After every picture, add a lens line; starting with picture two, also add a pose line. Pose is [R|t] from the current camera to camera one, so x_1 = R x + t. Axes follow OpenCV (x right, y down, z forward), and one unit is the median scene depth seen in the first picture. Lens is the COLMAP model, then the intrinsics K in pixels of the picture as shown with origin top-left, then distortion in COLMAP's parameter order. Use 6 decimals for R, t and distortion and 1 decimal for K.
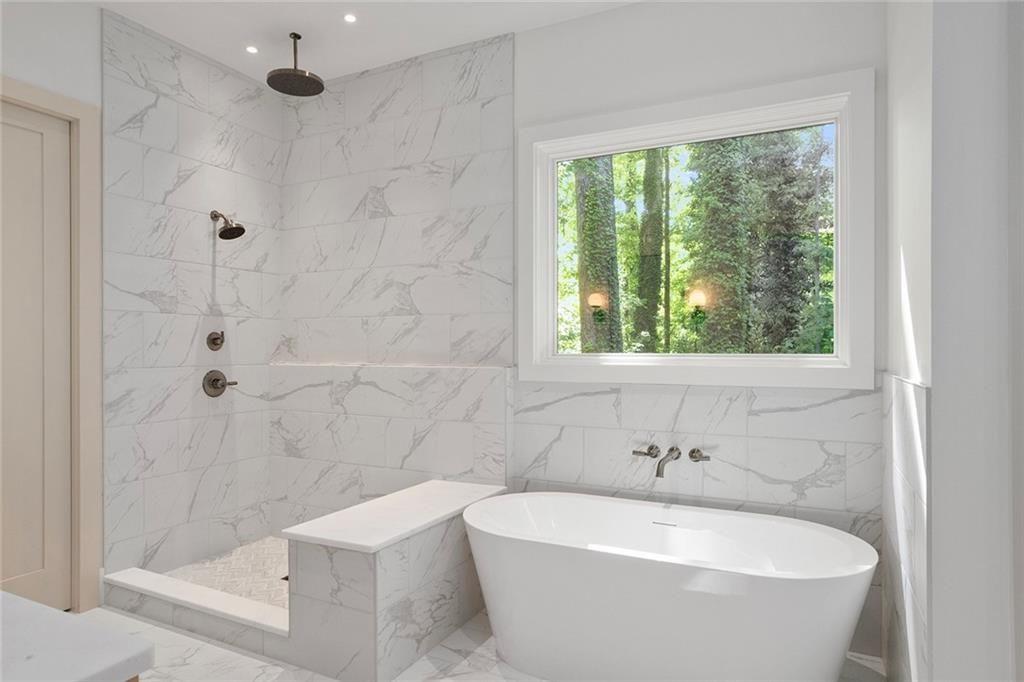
lens RADIAL K [[625.8, 0, 511.0], [0, 625.8, 343.9], [0, 0, 1]] dist [0.003972, 0.001371]
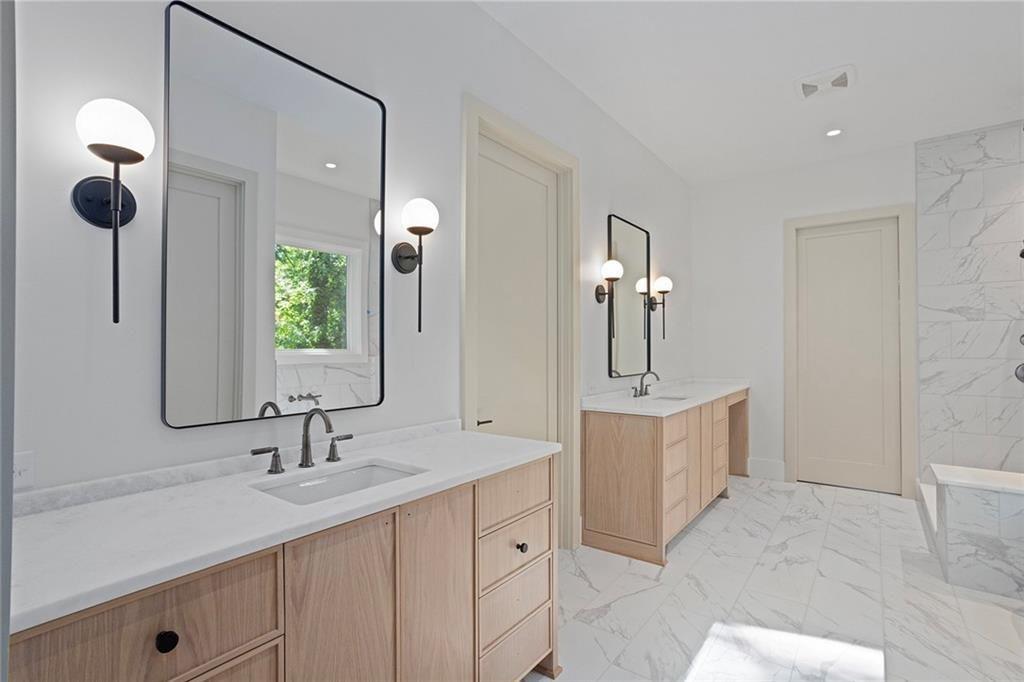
lens RADIAL K [[487.7, 0, 512.0], [0, 487.7, 345.1], [0, 0, 1]] dist [-0.023051, 0.000329]
pose [[-0.180012, -0.011843, -0.983593, 0.731778], [0.003458, 0.999914, -0.012672, 0.016871], [0.983658, -0.005683, -0.179956, 0.159603]]
